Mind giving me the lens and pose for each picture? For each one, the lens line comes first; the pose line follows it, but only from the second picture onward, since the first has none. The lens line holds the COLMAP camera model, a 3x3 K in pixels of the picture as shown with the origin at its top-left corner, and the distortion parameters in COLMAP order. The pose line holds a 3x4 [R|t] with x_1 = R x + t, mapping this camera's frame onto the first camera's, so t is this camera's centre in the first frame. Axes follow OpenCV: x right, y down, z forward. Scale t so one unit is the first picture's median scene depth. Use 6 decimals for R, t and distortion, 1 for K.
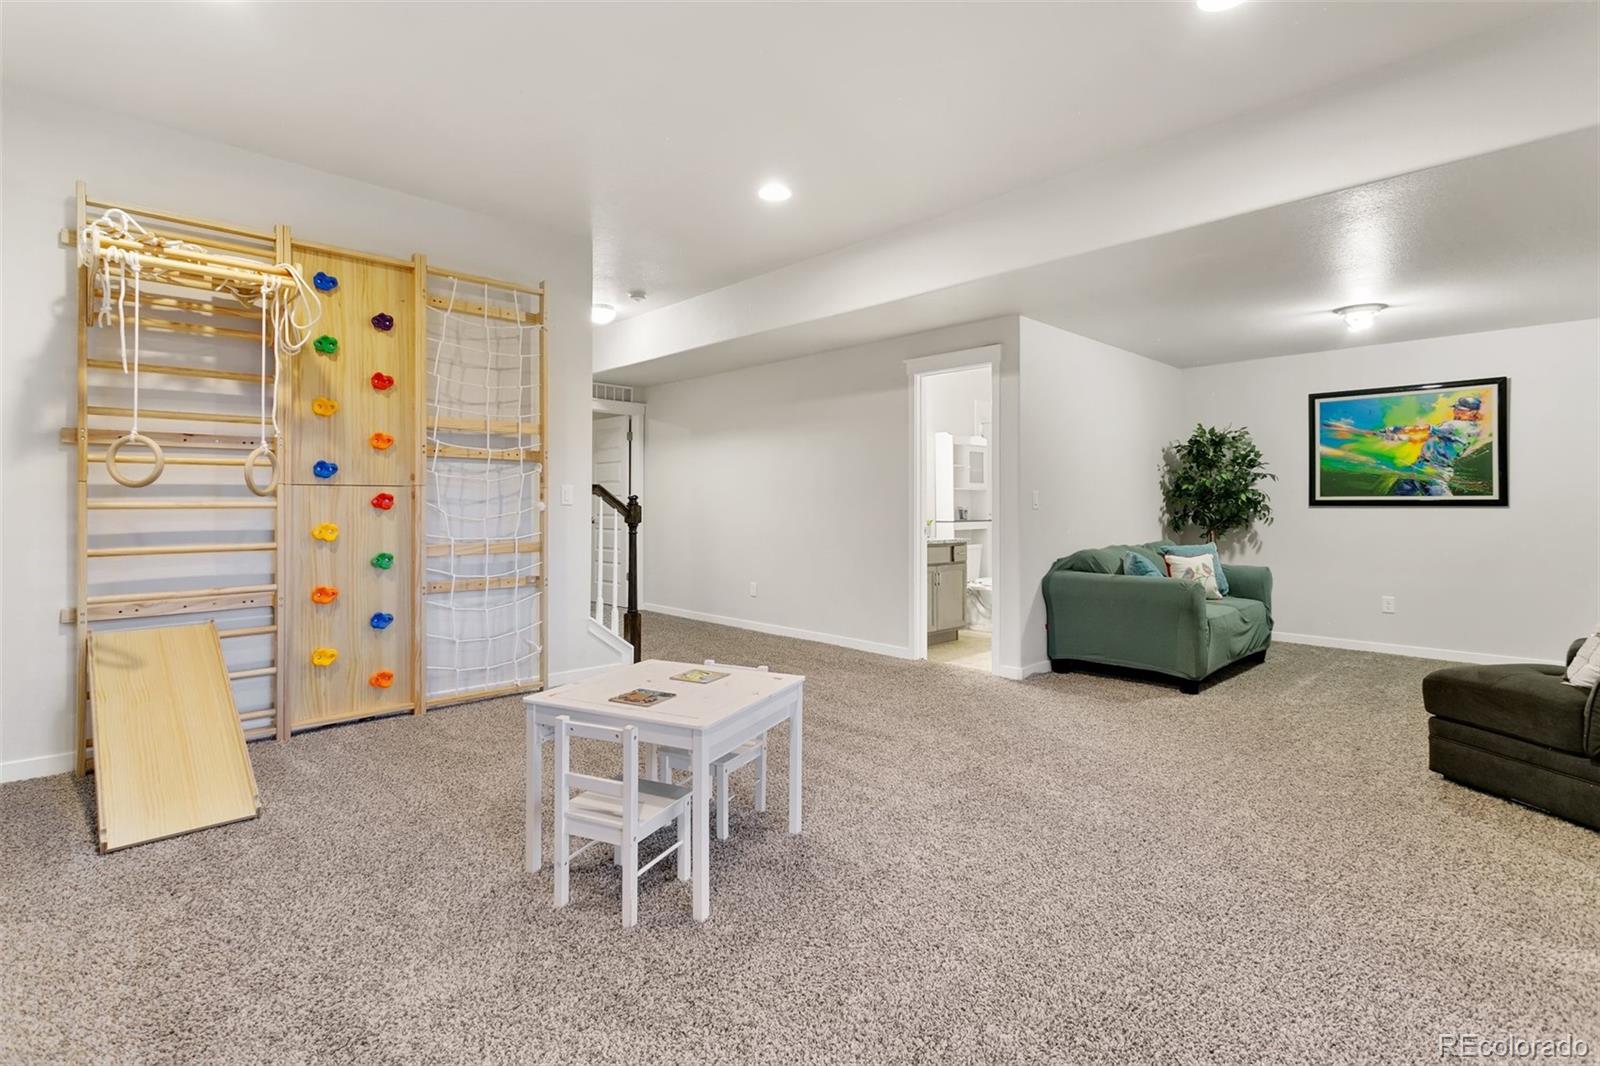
lens RADIAL K [[762.0, 0, 798.8], [0, 762.0, 496.0], [0, 0, 1]] dist [-0.000692, 0.003286]
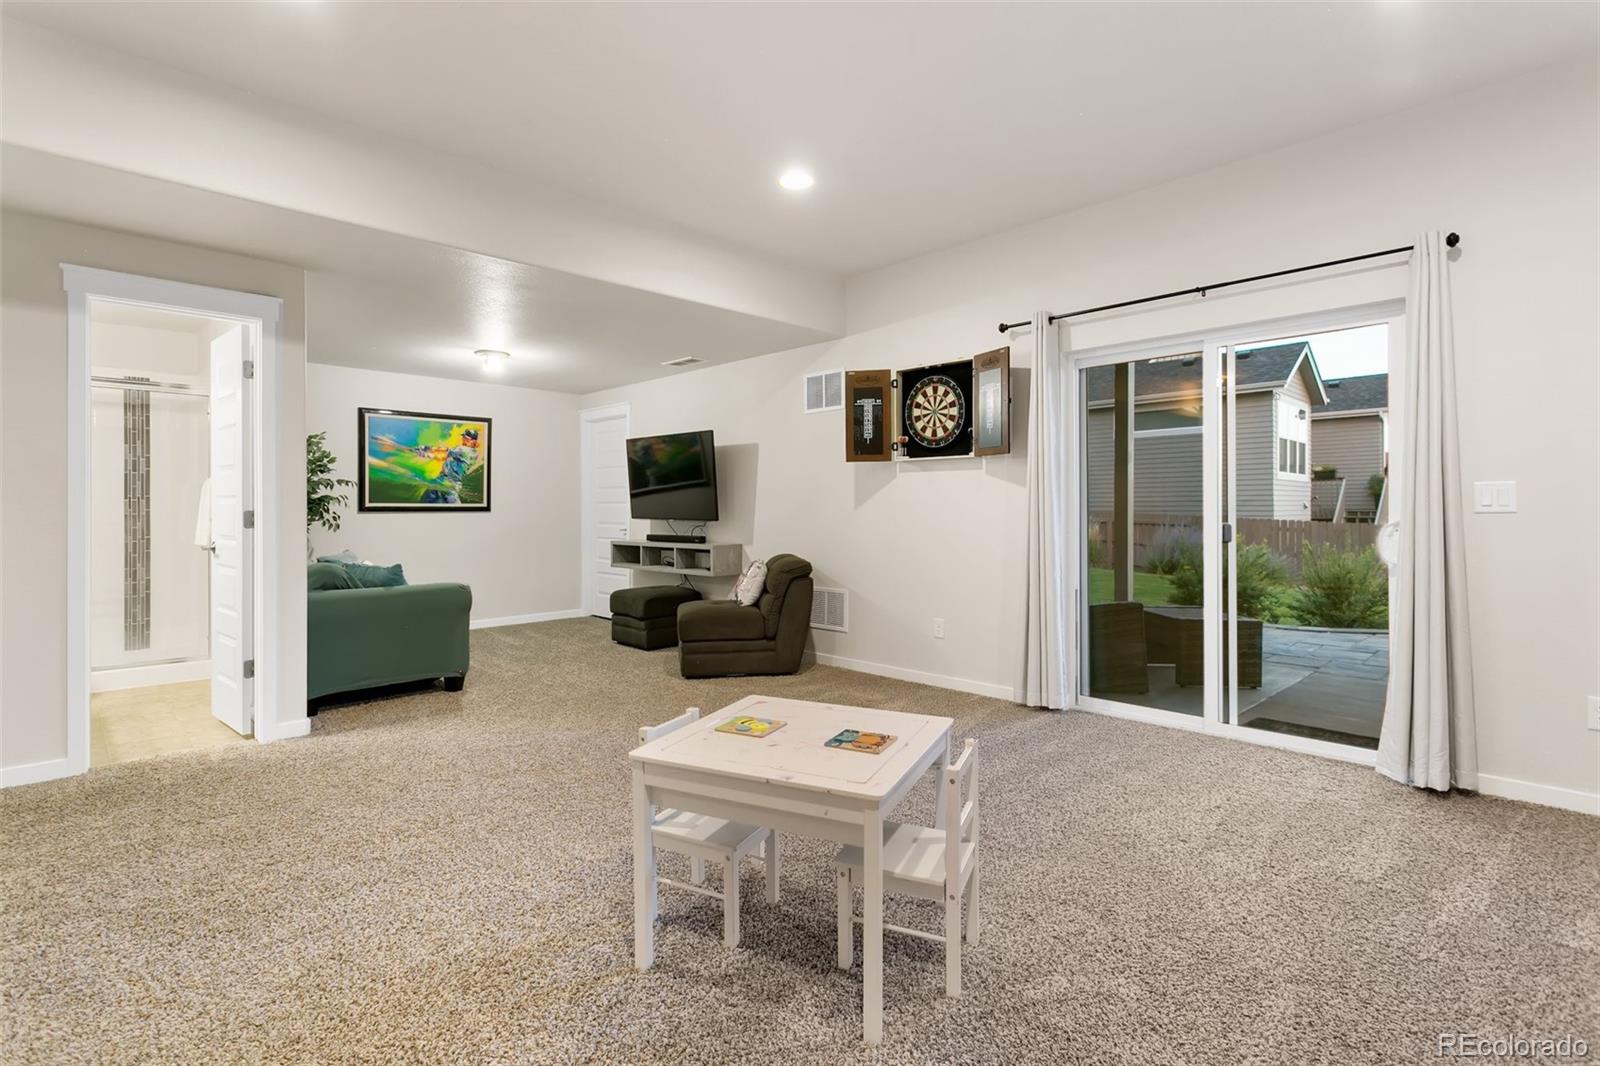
lens RADIAL K [[762.0, 0, 797.5], [0, 762.0, 521.0], [0, 0, 1]] dist [-0.000692, 0.003286]
pose [[-0.026120, -0.017207, 0.999511, -0.448714], [-0.010357, 0.999803, 0.016942, 0.001408], [-0.999605, -0.009909, -0.026293, 0.451456]]
